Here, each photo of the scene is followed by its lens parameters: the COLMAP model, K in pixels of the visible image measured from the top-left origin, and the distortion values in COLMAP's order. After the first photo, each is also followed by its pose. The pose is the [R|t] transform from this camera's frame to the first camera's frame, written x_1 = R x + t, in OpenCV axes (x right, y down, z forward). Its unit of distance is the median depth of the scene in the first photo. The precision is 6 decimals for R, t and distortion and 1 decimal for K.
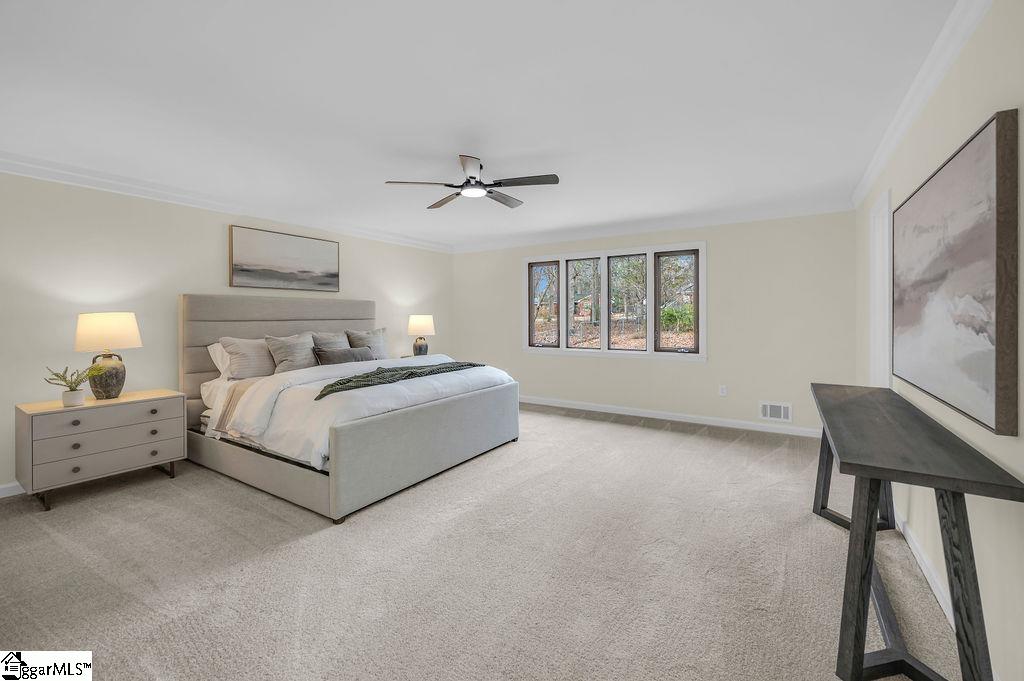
lens RADIAL K [[422.4, 0, 515.2], [0, 422.4, 326.6], [0, 0, 1]] dist [0.001227, 0.000019]
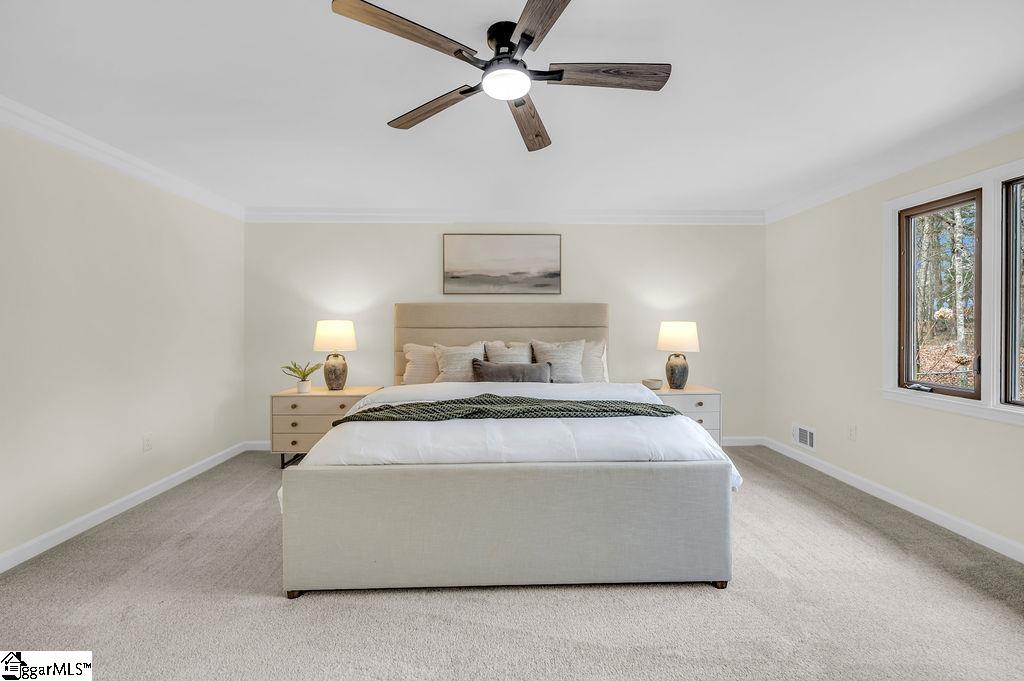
lens RADIAL K [[422.4, 0, 515.2], [0, 422.4, 326.6], [0, 0, 1]] dist [0.001227, 0.000019]
pose [[0.564974, 0.008113, -0.825069, 0.254654], [-0.019702, 0.999799, -0.003661, -0.014663], [0.824873, 0.018324, 0.565021, 0.527007]]
